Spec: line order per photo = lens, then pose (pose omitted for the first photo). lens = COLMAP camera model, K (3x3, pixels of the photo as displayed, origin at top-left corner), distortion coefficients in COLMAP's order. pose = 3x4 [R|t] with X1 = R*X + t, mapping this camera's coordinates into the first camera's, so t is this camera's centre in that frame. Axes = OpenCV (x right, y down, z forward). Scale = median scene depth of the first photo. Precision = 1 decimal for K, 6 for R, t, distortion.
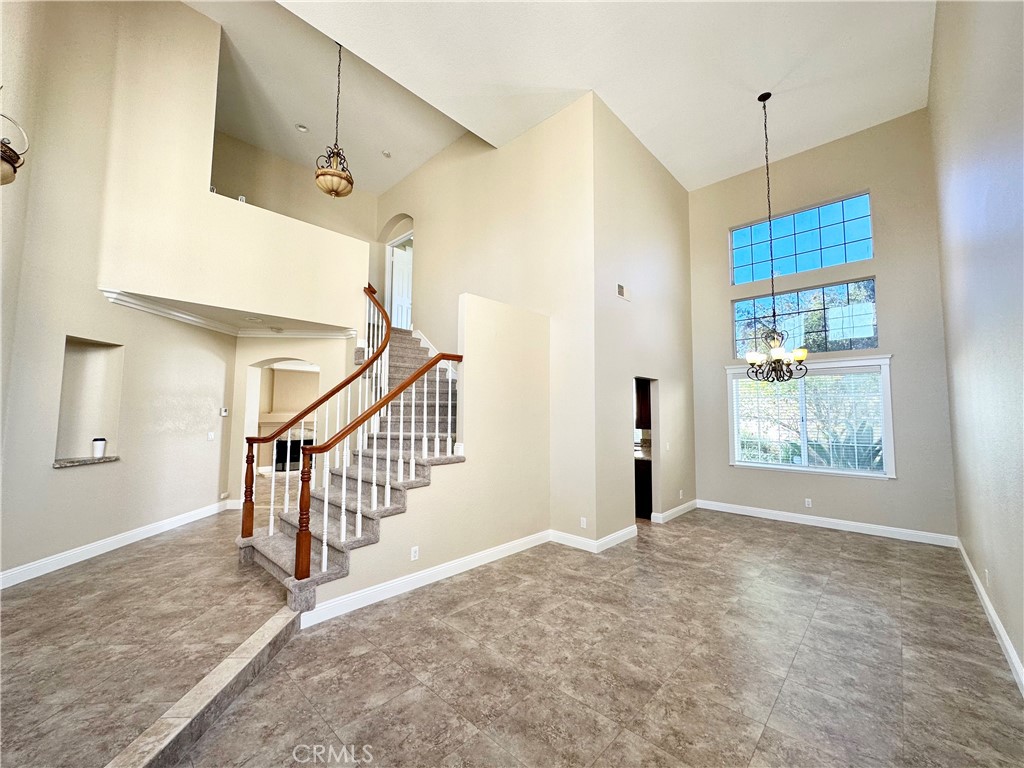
lens RADIAL K [[408.7, 0, 513.8], [0, 408.7, 381.8], [0, 0, 1]] dist [-0.002051, -0.000290]
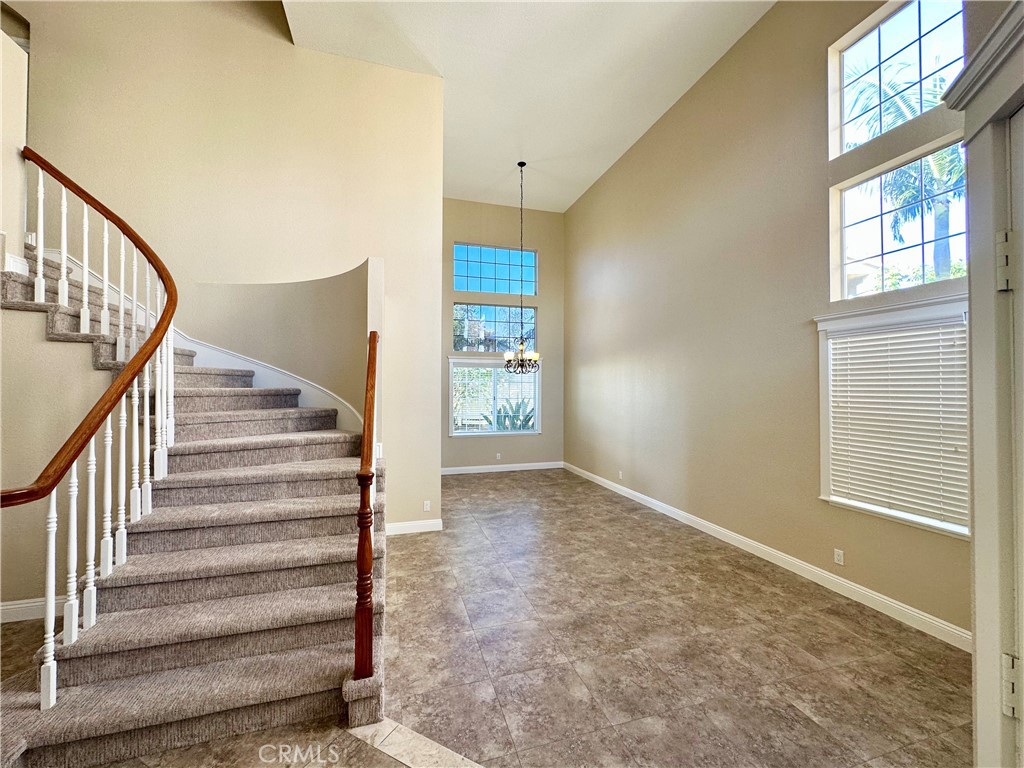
lens RADIAL K [[408.7, 0, 513.8], [0, 408.7, 381.8], [0, 0, 1]] dist [-0.002051, -0.000290]
pose [[0.492665, 0.008860, 0.870174, -0.924806], [-0.066249, 0.997428, 0.027352, -0.015320], [-0.867694, -0.071123, 0.491985, 0.483363]]
